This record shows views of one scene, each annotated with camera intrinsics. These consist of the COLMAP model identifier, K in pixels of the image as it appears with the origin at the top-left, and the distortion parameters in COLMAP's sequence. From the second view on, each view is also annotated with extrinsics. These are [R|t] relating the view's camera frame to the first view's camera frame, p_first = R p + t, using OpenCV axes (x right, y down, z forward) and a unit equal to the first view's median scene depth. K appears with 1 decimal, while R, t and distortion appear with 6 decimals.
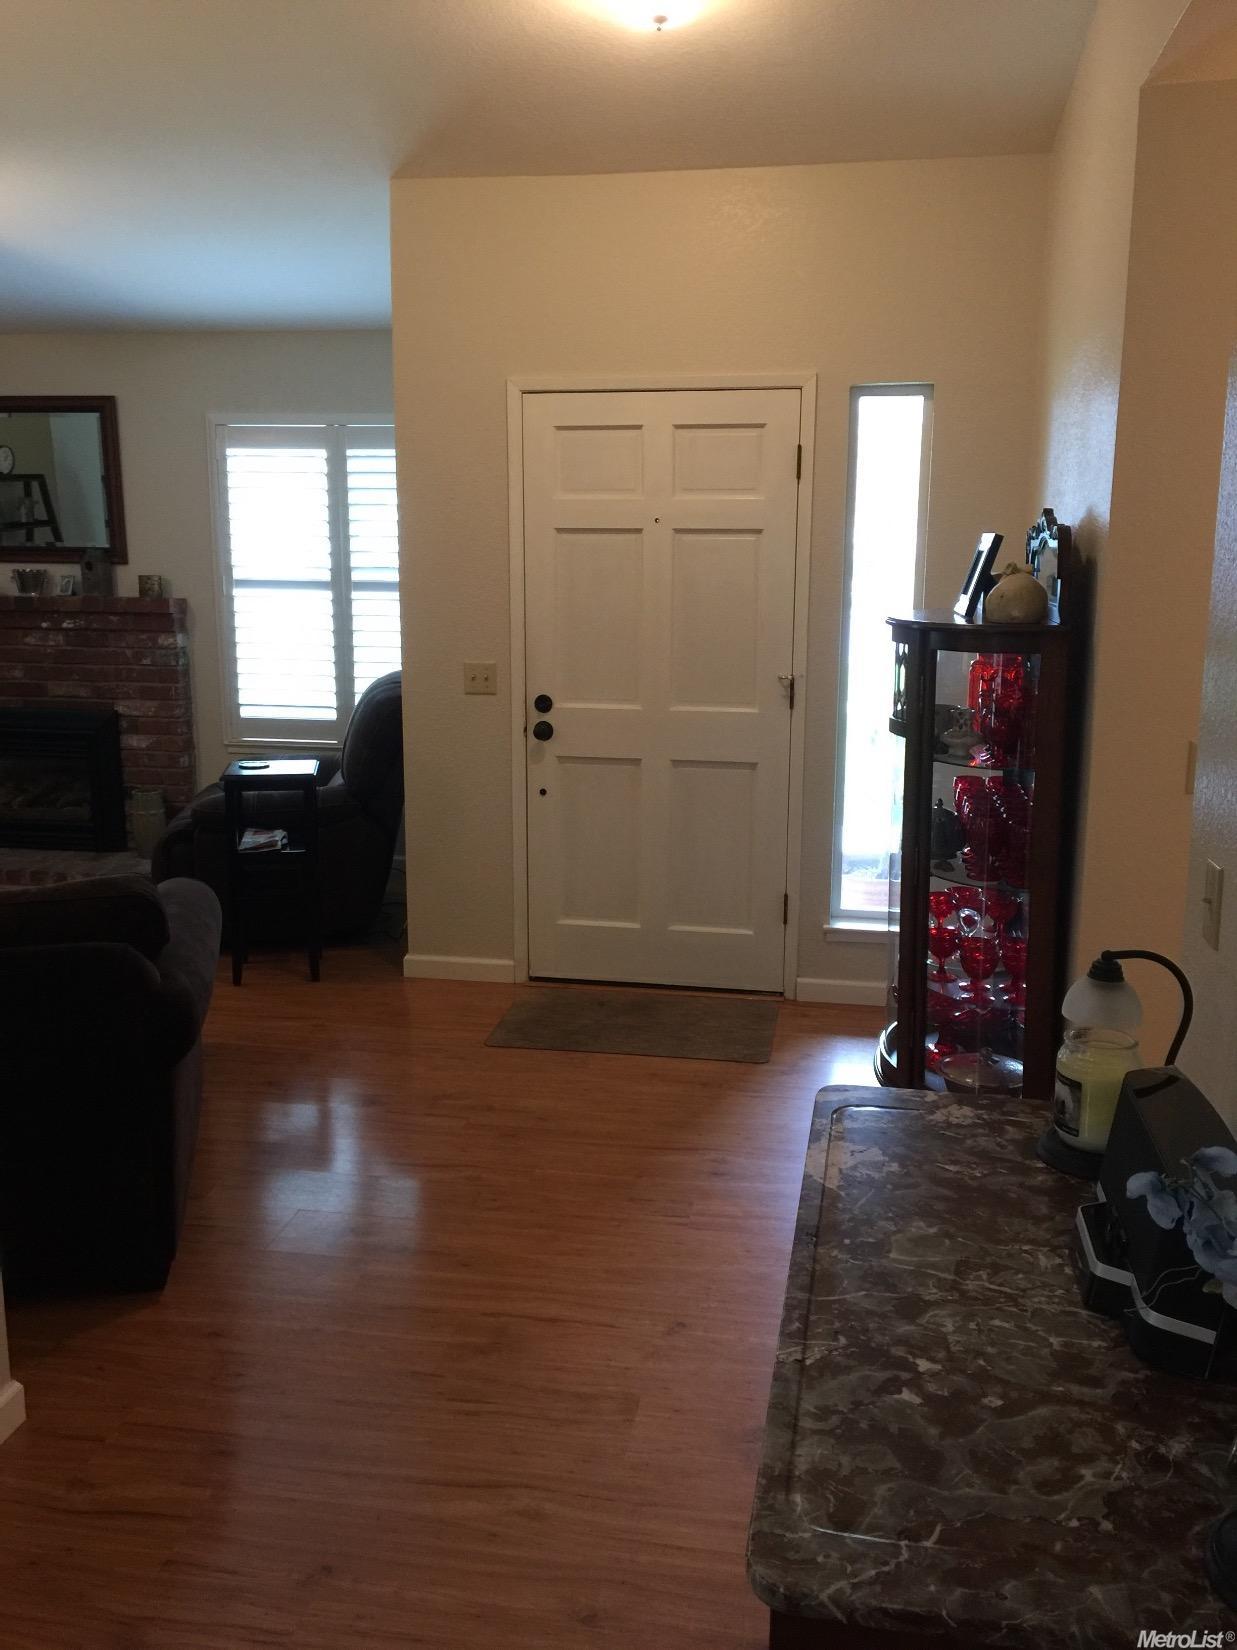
lens RADIAL K [[1413.1, 0, 611.0], [0, 1413.1, 817.3], [0, 0, 1]] dist [0.102912, -0.157856]
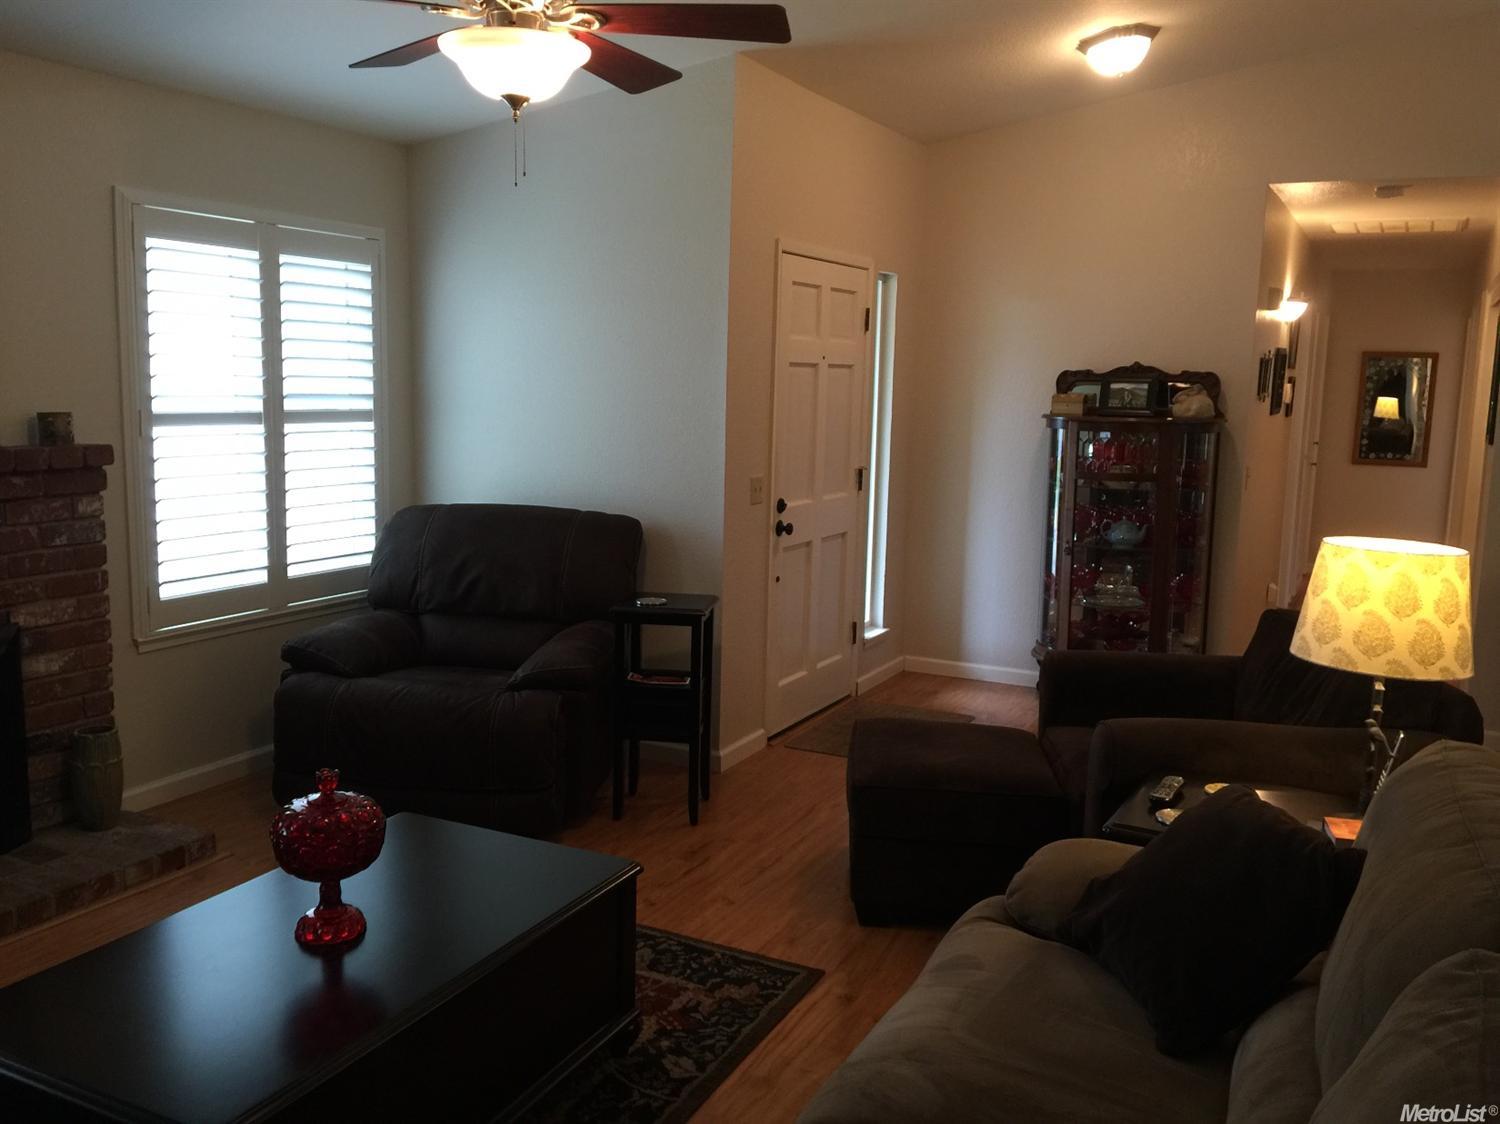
lens RADIAL K [[1284.7, 0, 746.1], [0, 1284.7, 556.6], [0, 0, 1]] dist [0.102912, -0.157856]
pose [[0.291433, -0.133241, 0.947267, -0.813346], [0.166983, 0.982134, 0.086772, -0.101705], [-0.941904, 0.132890, 0.308475, 0.512706]]
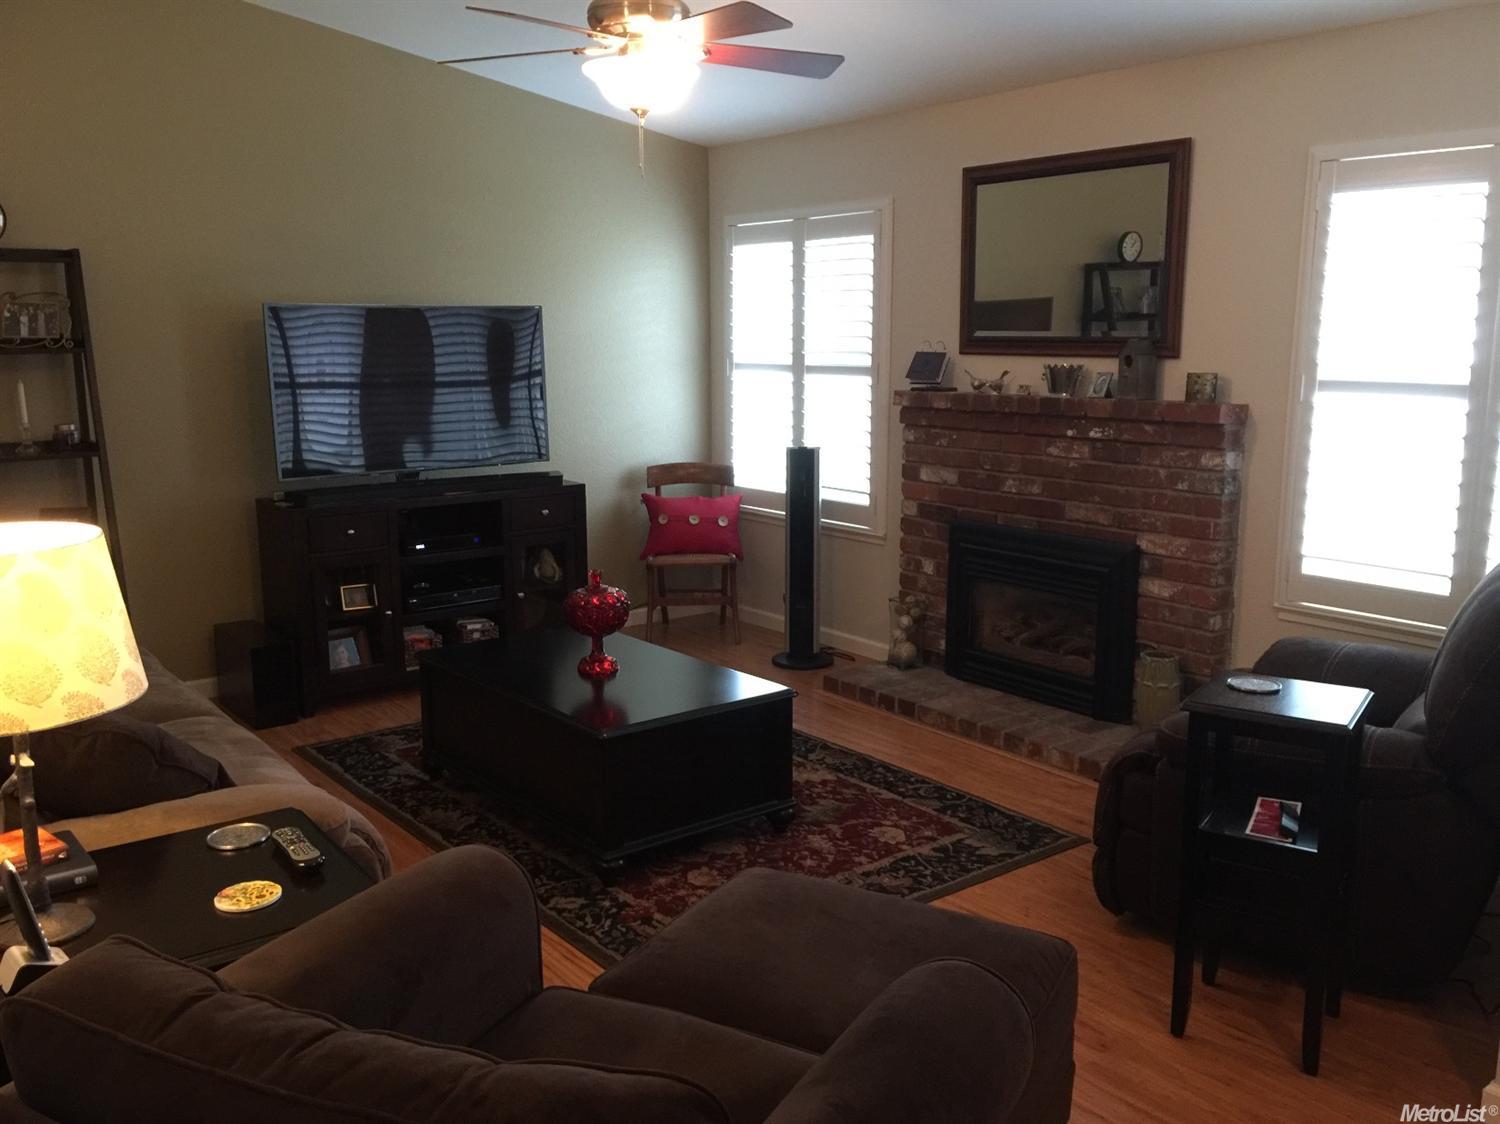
lens RADIAL K [[1284.7, 0, 746.1], [0, 1284.7, 556.6], [0, 0, 1]] dist [0.102912, -0.157856]
pose [[0.739724, 0.112871, -0.663377, -0.036303], [-0.127866, 0.991448, 0.026110, -0.060773], [0.660651, 0.065509, 0.747830, 0.336065]]
